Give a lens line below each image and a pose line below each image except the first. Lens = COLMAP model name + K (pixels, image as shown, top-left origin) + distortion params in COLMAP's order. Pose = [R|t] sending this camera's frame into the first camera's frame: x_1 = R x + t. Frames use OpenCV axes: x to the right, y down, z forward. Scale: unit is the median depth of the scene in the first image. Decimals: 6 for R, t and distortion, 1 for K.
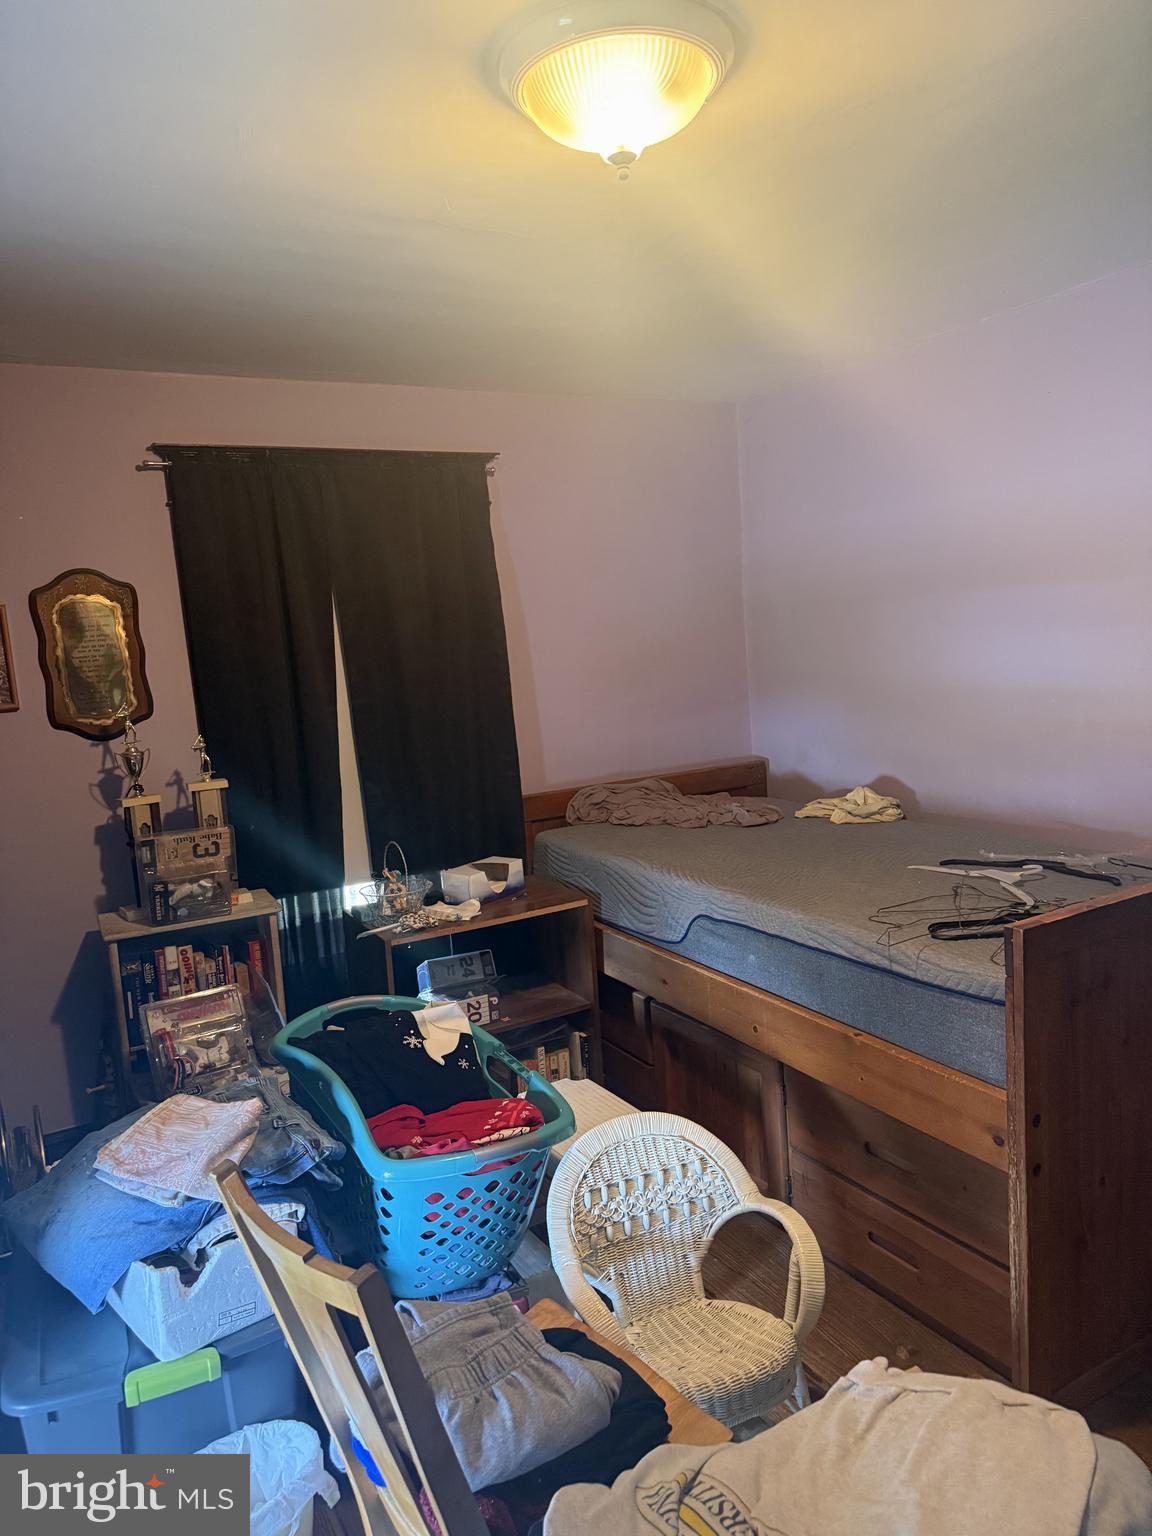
lens RADIAL K [[1083.4, 0, 572.3], [0, 1083.4, 768.4], [0, 0, 1]] dist [0.010672, -0.000876]
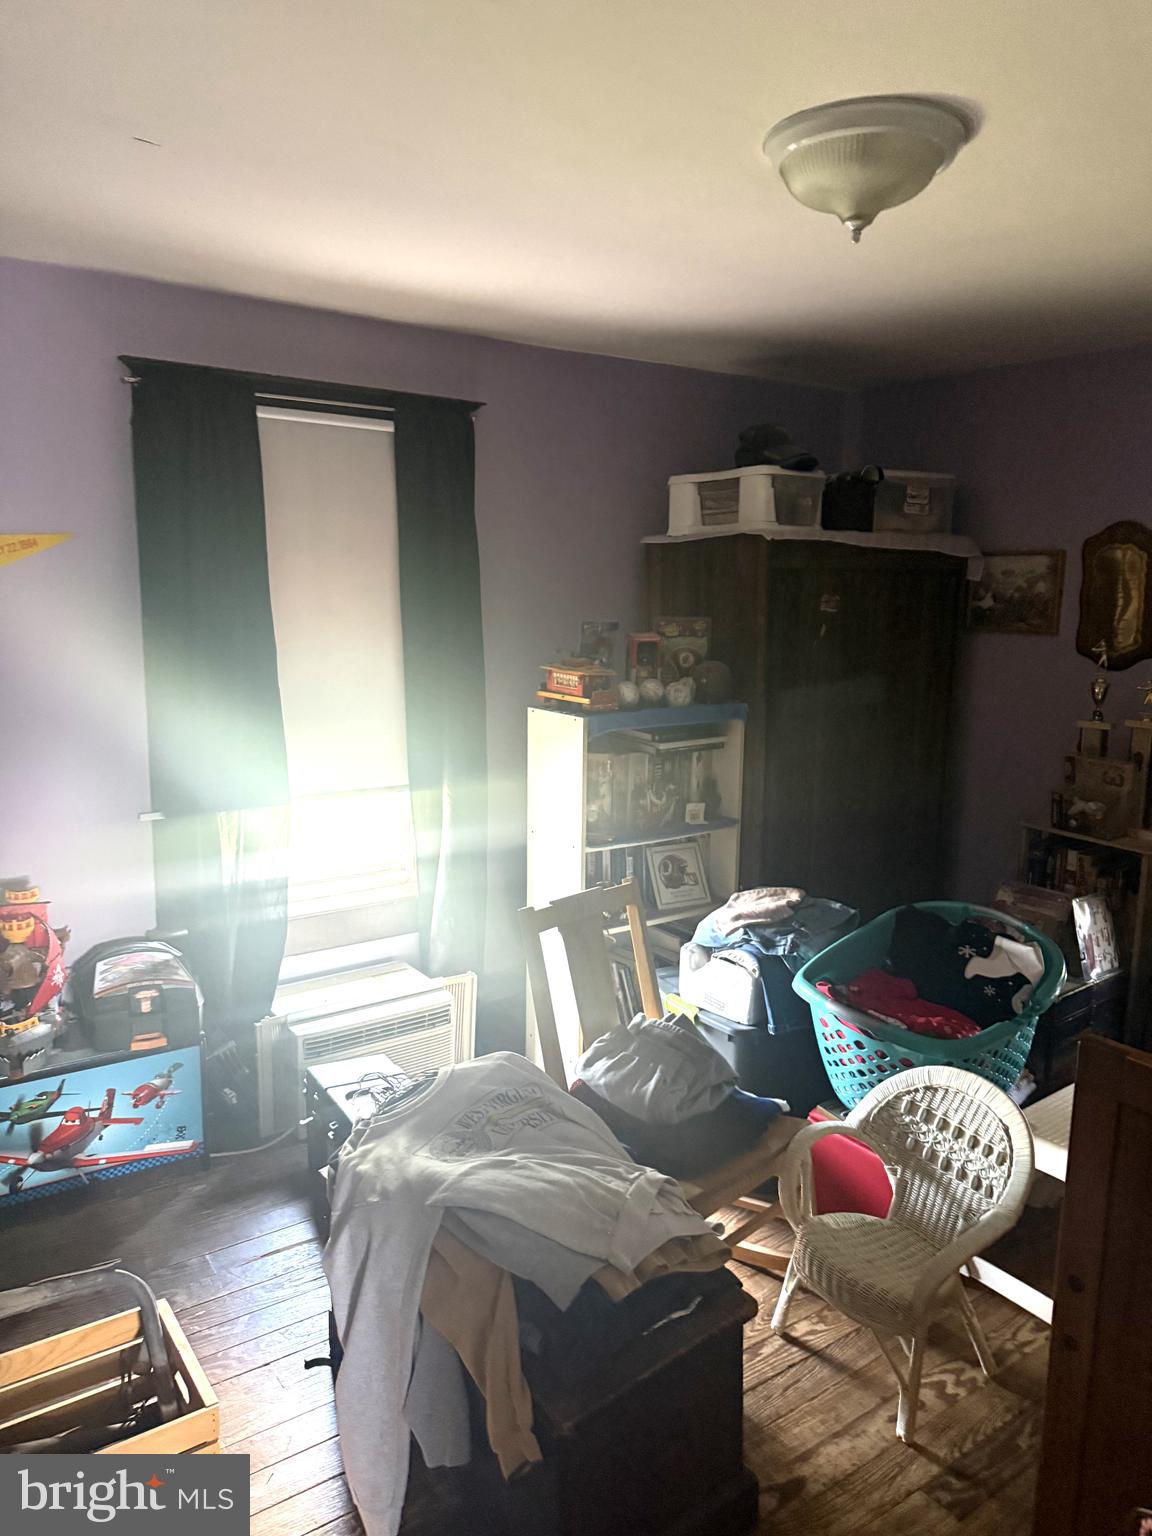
lens RADIAL K [[1083.4, 0, 571.0], [0, 1083.4, 769.0], [0, 0, 1]] dist [0.010672, -0.000876]
pose [[0.058444, 0.233152, -0.970682, 0.820299], [-0.132589, 0.965543, 0.223935, -0.128853], [0.989447, 0.115614, 0.087344, 0.398333]]
